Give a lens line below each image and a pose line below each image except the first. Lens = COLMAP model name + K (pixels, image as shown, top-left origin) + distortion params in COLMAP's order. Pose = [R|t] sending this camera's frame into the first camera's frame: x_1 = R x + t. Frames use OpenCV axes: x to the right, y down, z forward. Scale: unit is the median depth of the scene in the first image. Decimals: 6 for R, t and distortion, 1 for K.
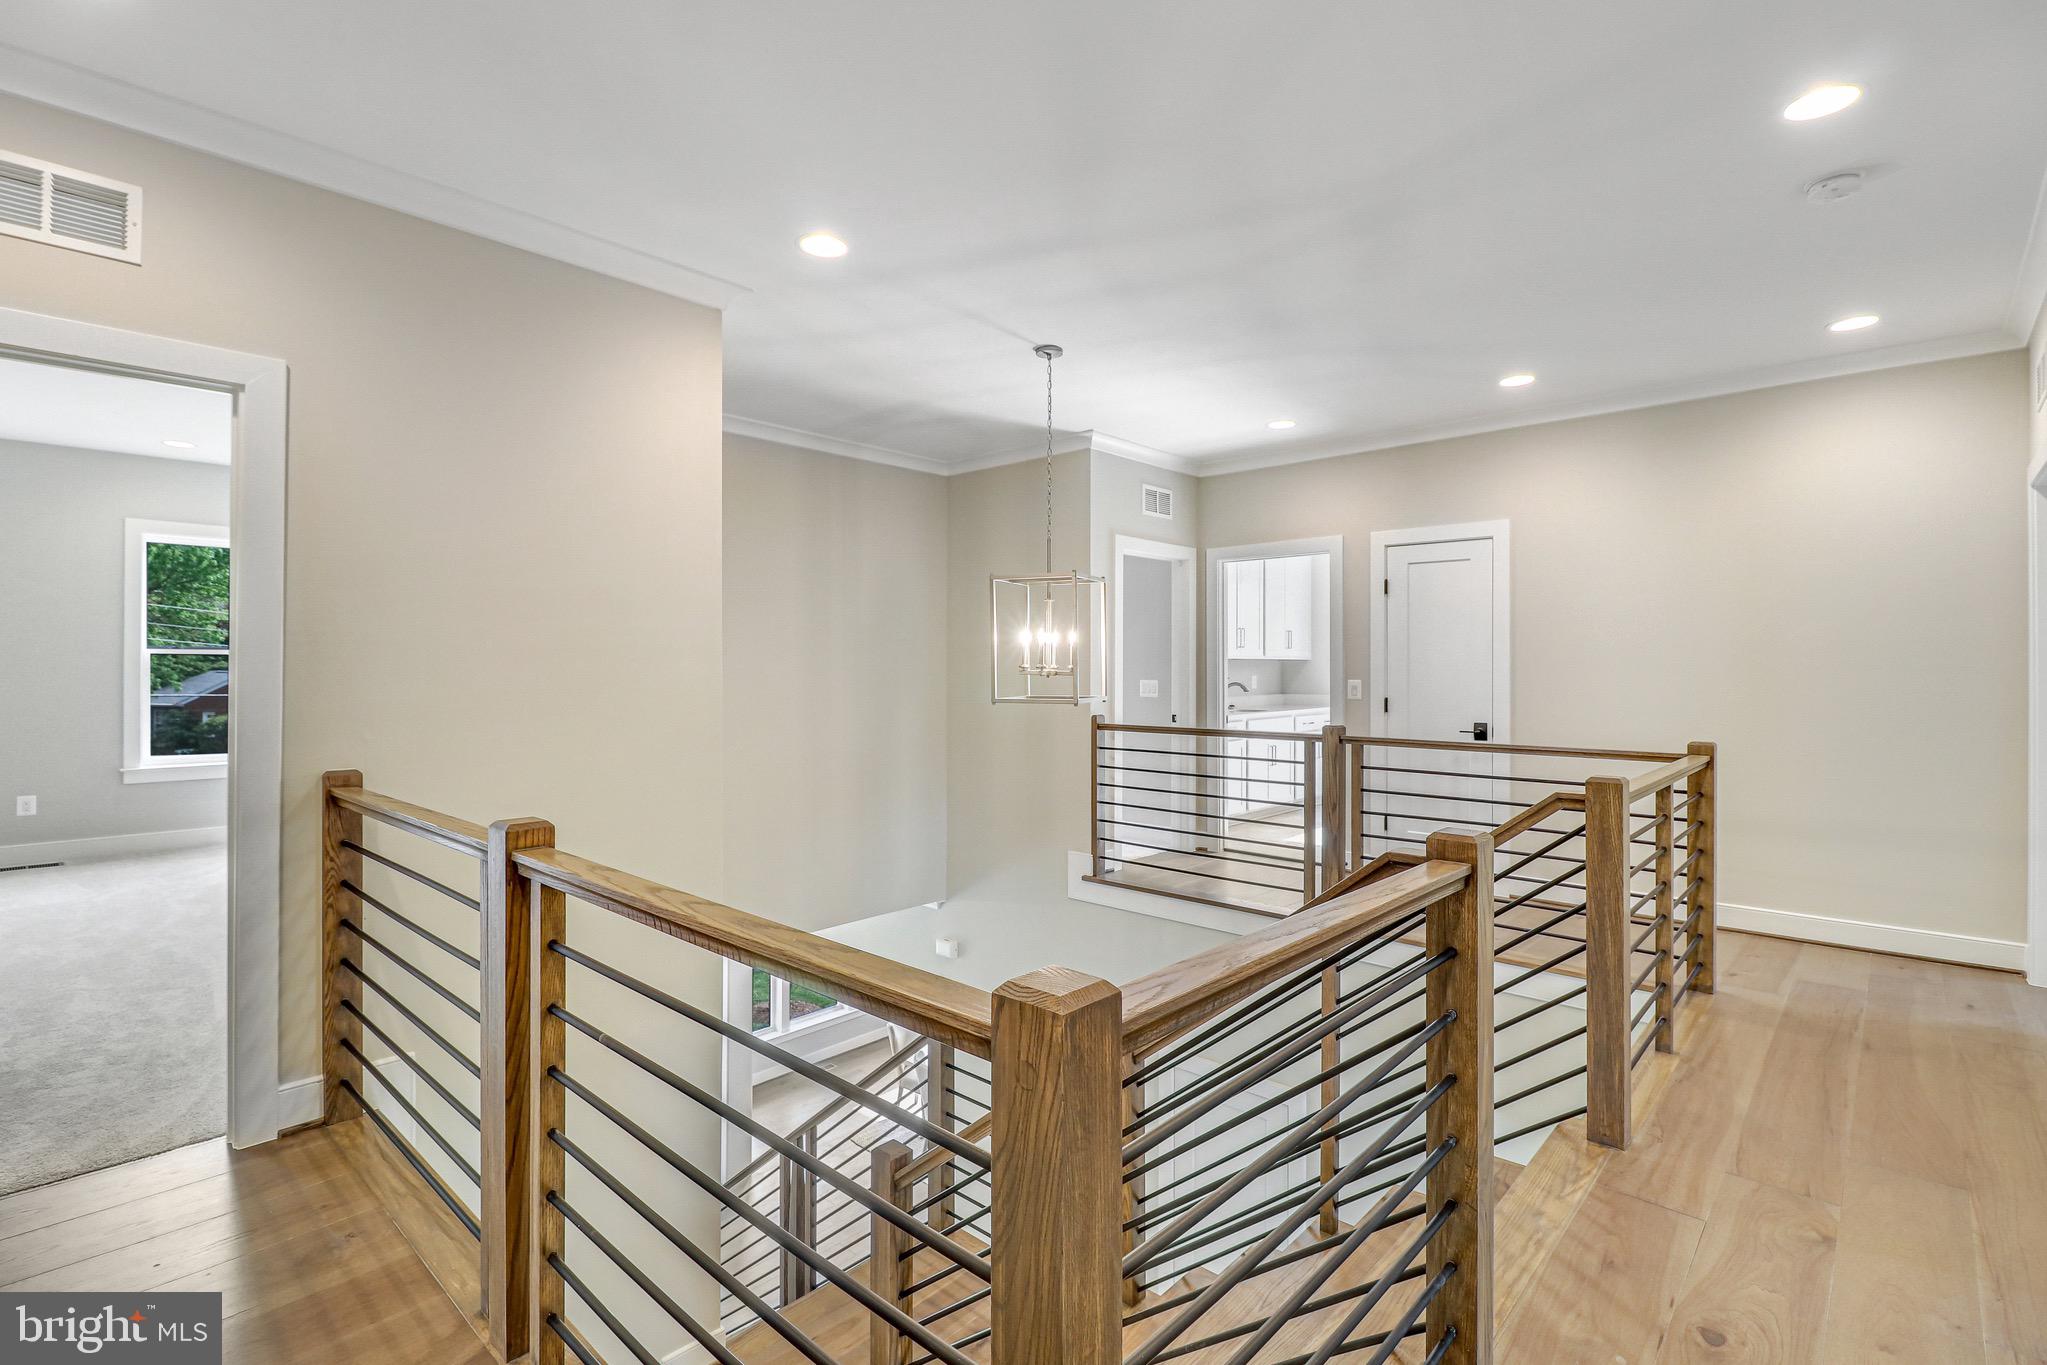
lens RADIAL K [[976.8, 0, 1010.4], [0, 976.8, 661.2], [0, 0, 1]] dist [0.024219, -0.013635]
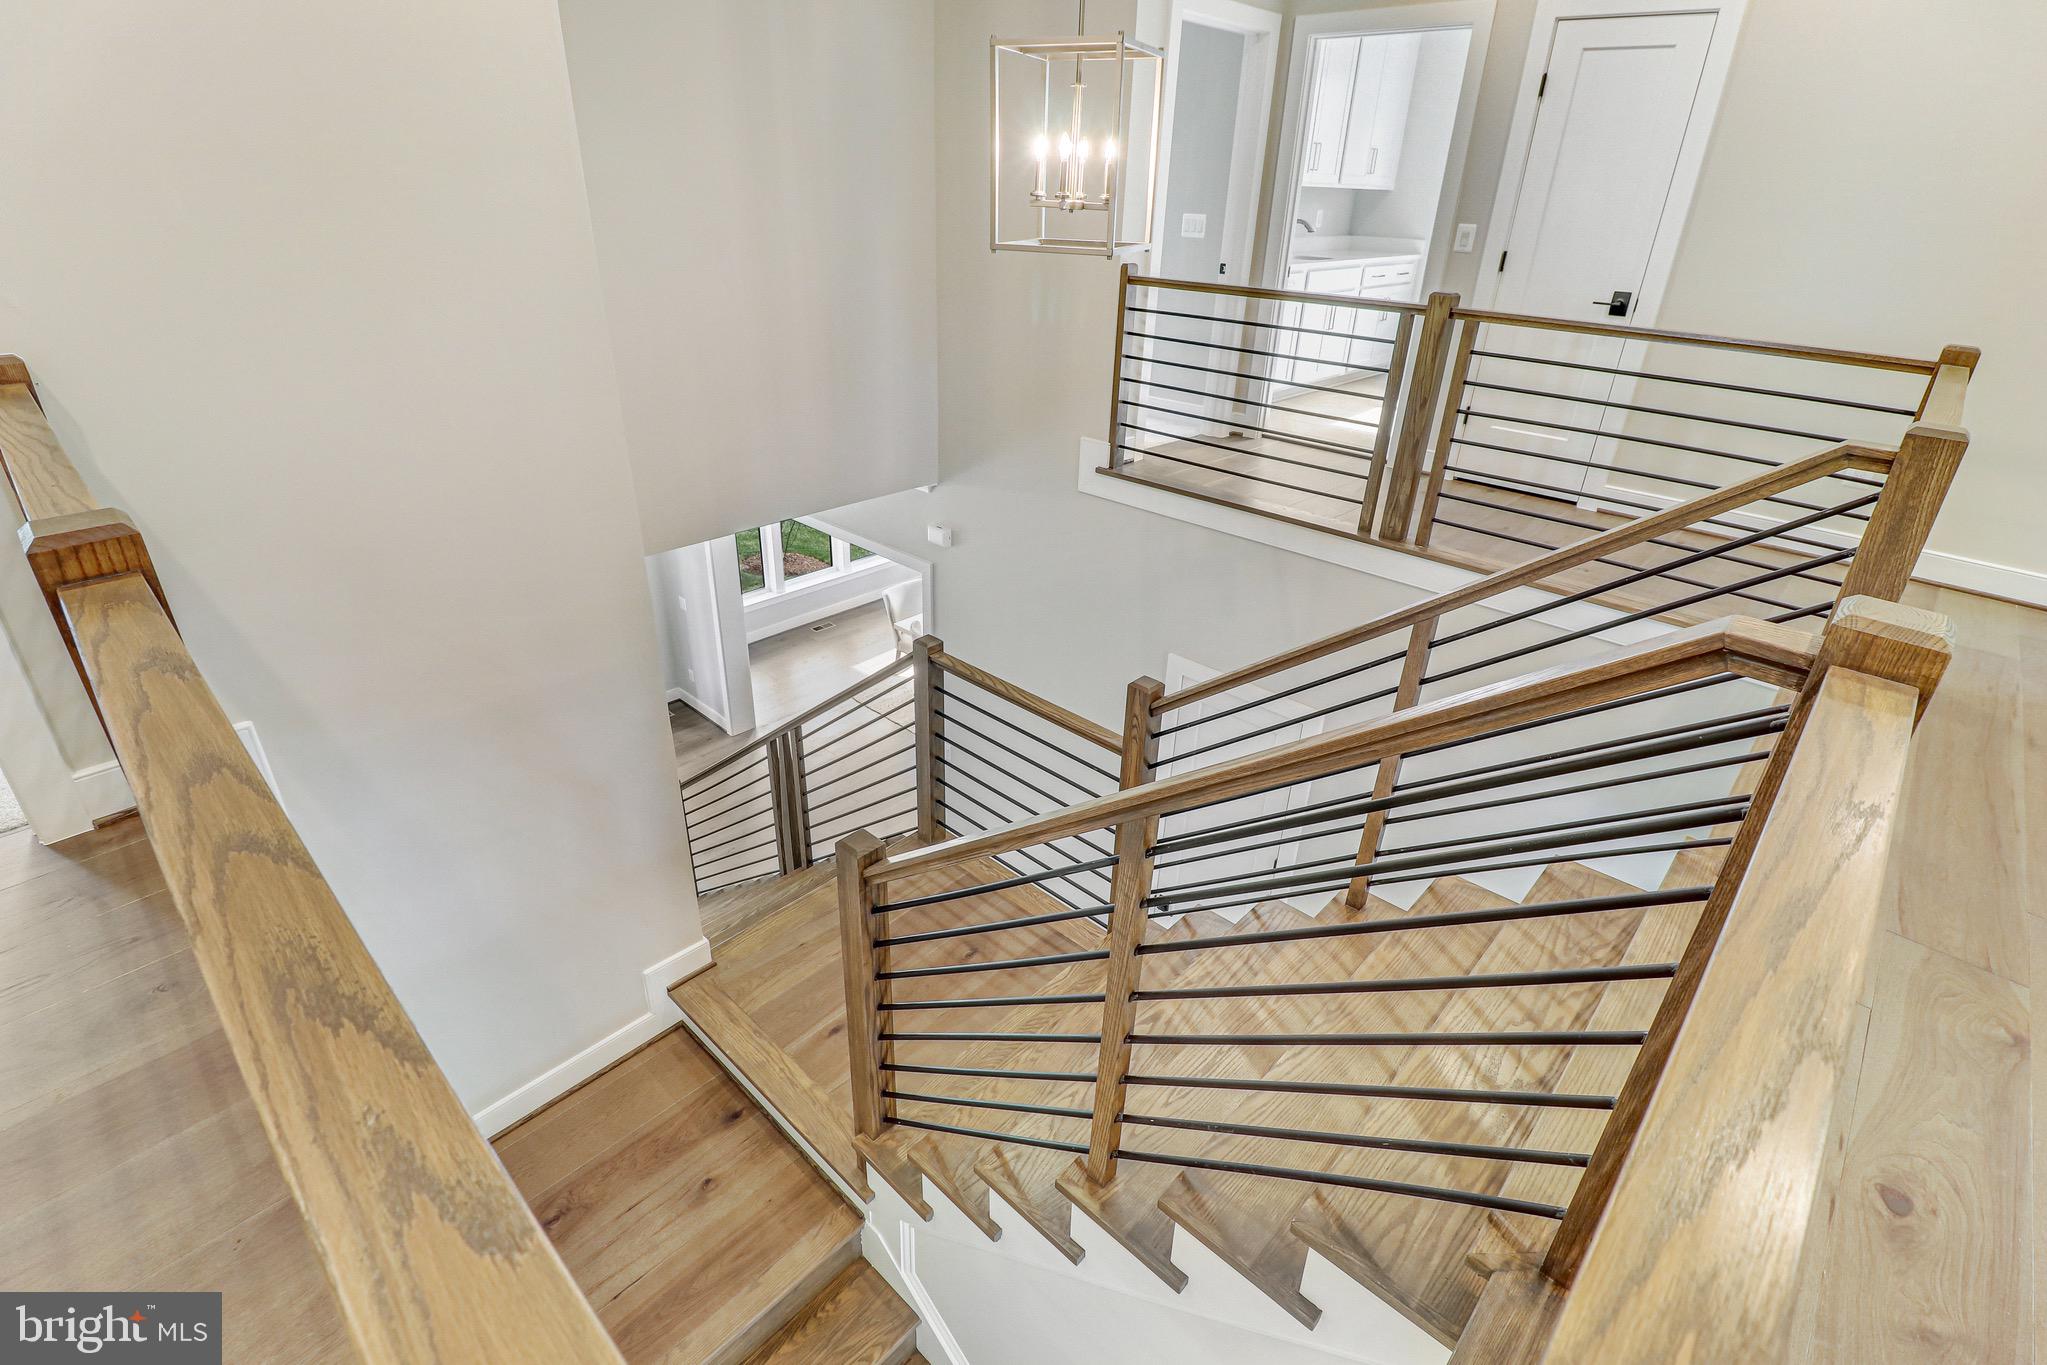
lens RADIAL K [[979.0, 0, 1020.9], [0, 979.0, 674.6], [0, 0, 1]] dist [0.004023, -0.014752]
pose [[0.999619, 0.023314, 0.014782, -0.000285], [-0.027482, 0.891039, 0.453093, -0.004487], [-0.002608, -0.453327, 0.891340, 0.179913]]
